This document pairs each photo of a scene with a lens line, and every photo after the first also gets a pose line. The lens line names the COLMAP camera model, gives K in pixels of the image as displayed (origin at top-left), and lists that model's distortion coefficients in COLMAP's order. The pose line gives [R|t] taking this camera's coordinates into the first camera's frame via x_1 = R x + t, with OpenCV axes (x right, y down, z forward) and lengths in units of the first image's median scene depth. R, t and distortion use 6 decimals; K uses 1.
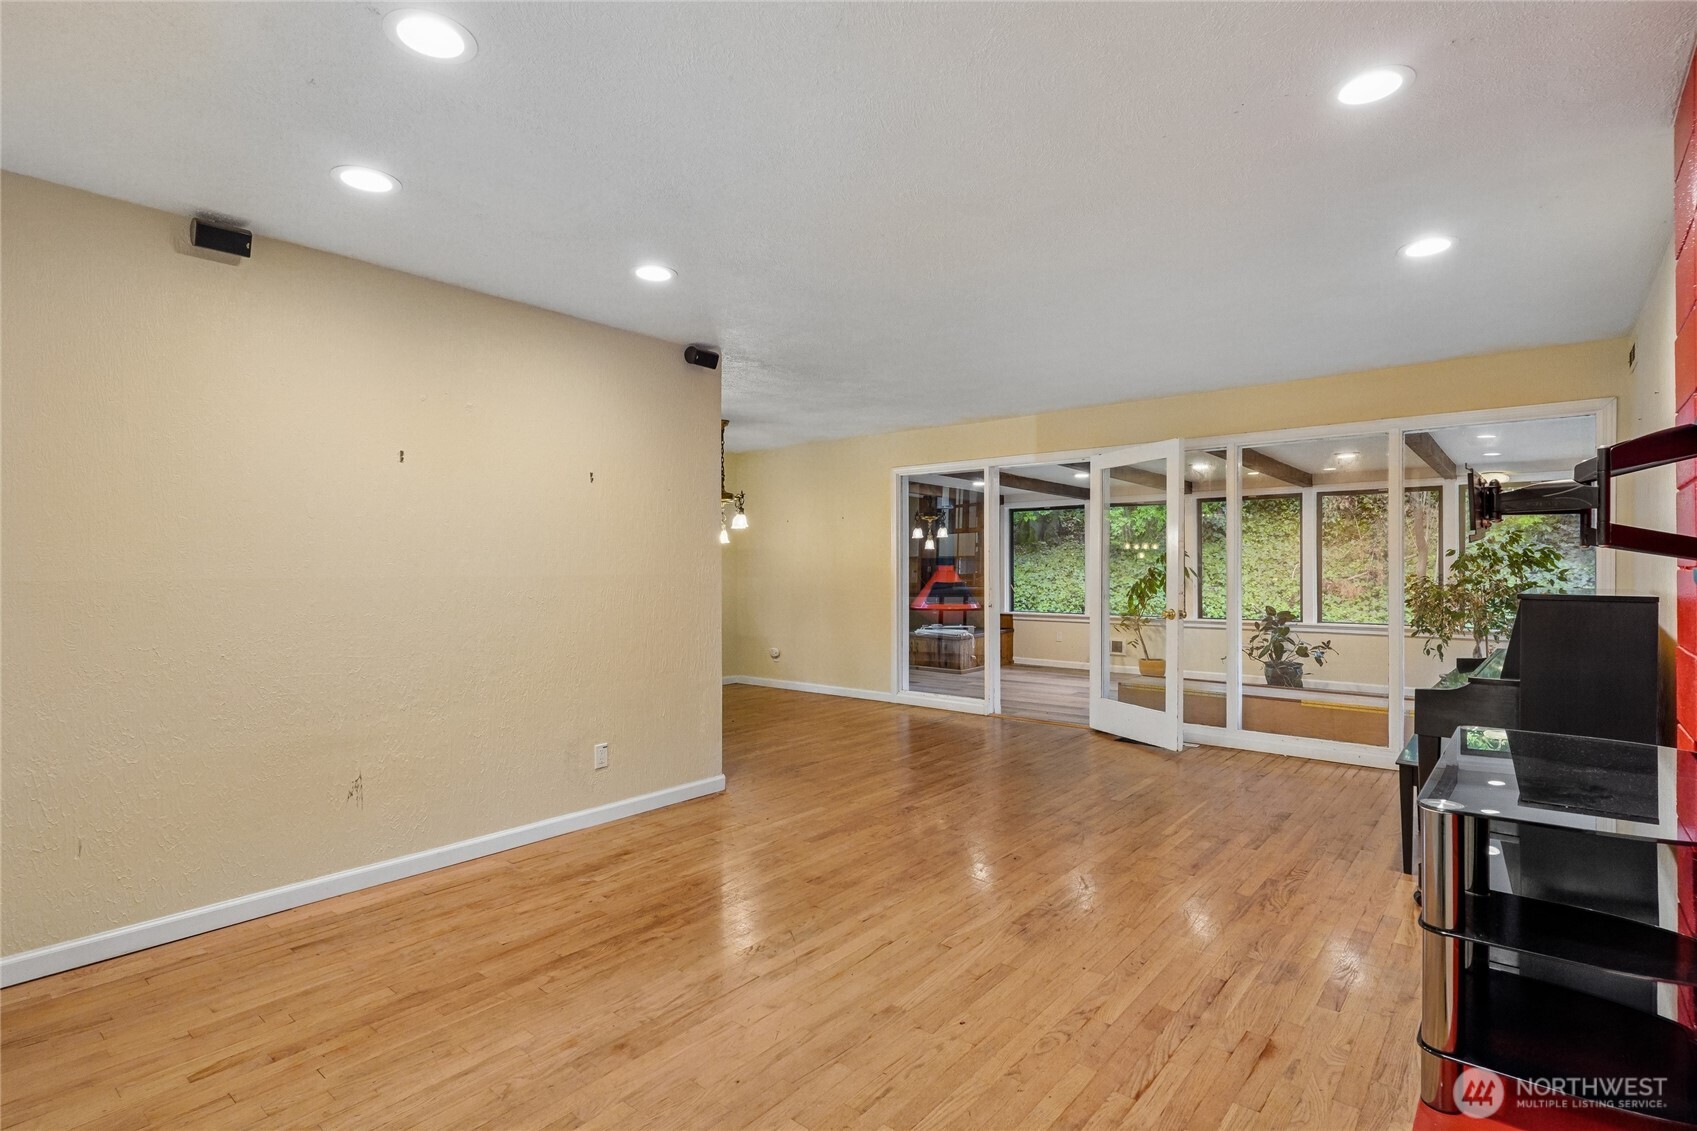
lens RADIAL K [[821.9, 0, 852.3], [0, 821.9, 565.5], [0, 0, 1]] dist [-0.000568, 0.000981]
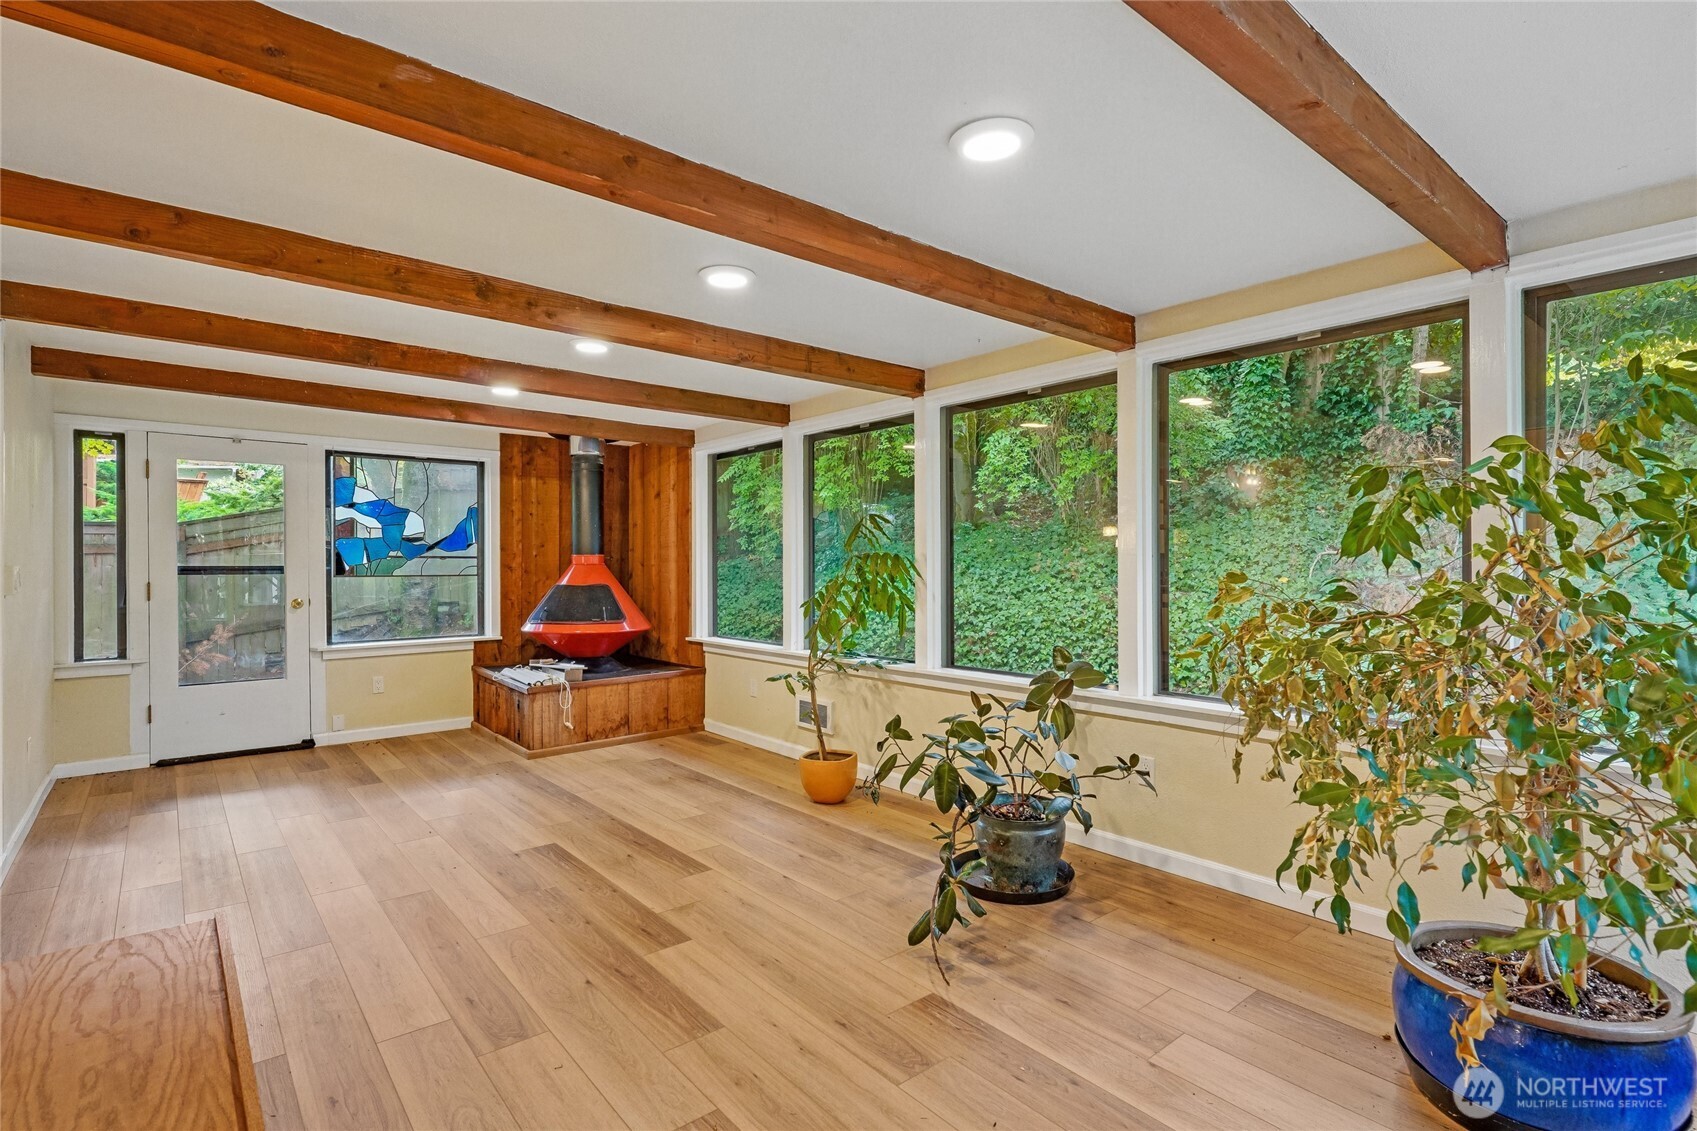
lens RADIAL K [[821.9, 0, 845.8], [0, 821.9, 566.7], [0, 0, 1]] dist [-0.000568, 0.000981]
pose [[0.983628, -0.002037, -0.180197, 0.617279], [0.003117, 0.999979, 0.005710, 0.006597], [0.180182, -0.006178, 0.983614, 0.735271]]
